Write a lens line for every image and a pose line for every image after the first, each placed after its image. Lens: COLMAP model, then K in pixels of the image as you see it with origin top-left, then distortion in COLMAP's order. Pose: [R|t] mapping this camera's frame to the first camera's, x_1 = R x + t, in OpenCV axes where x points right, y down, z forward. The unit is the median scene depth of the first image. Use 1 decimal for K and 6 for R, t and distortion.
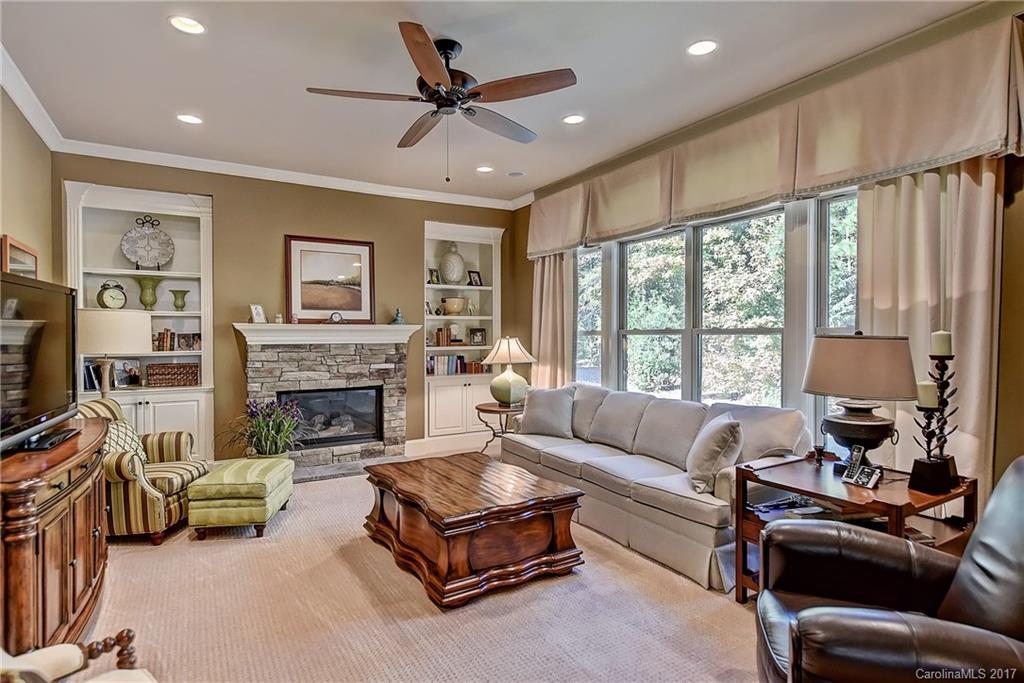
lens RADIAL K [[541.1, 0, 514.0], [0, 541.1, 340.2], [0, 0, 1]] dist [0.004976, 0.000174]
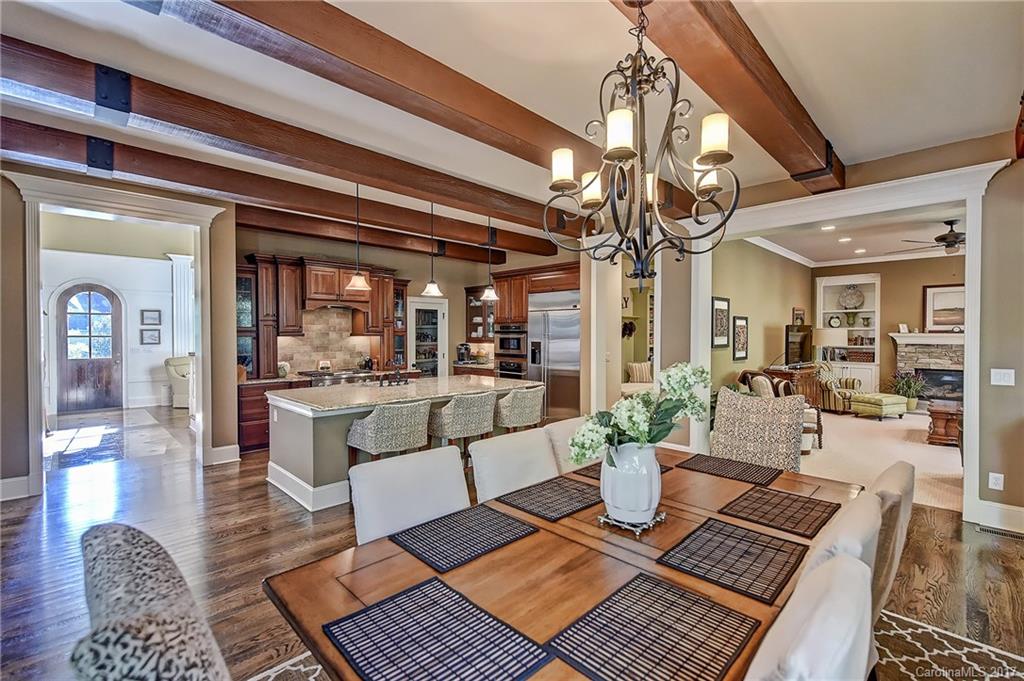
lens RADIAL K [[437.7, 0, 516.6], [0, 437.7, 338.4], [0, 0, 1]] dist [0.001104, -0.000556]
pose [[0.229433, 0.010320, -0.973270, 0.769248], [-0.012317, 0.999895, 0.007699, -0.006174], [0.973247, 0.010222, 0.229536, -0.755595]]
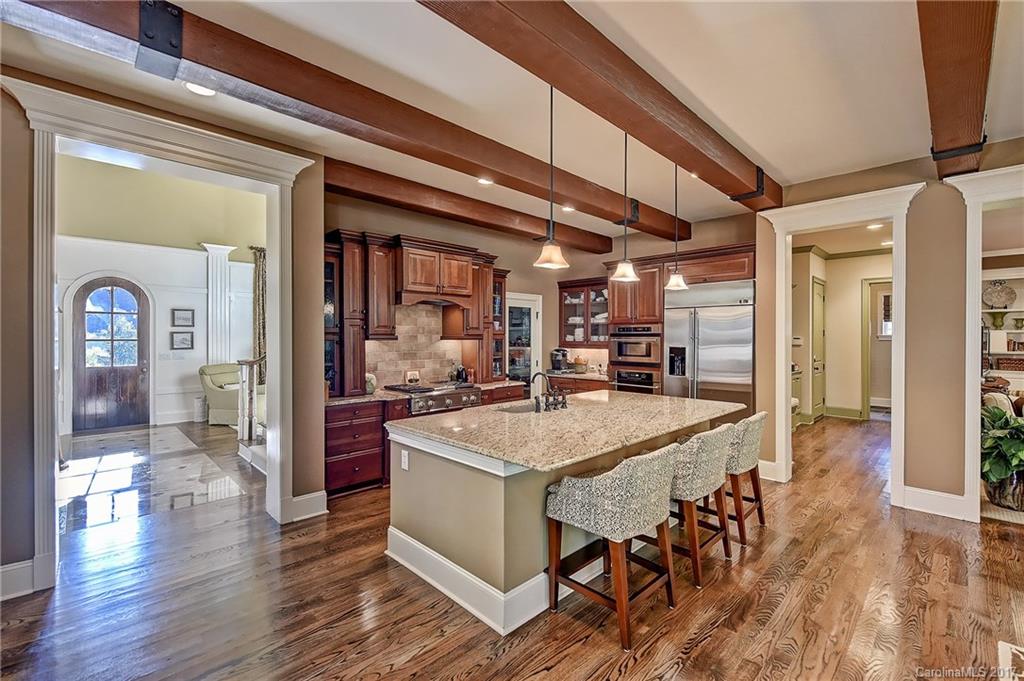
lens RADIAL K [[437.7, 0, 522.8], [0, 437.7, 337.2], [0, 0, 1]] dist [0.001104, -0.000556]
pose [[0.222939, -0.000413, -0.974832, 0.452650], [-0.012927, 0.999911, -0.003380, -0.002425], [0.974747, 0.013355, 0.222914, -0.971715]]
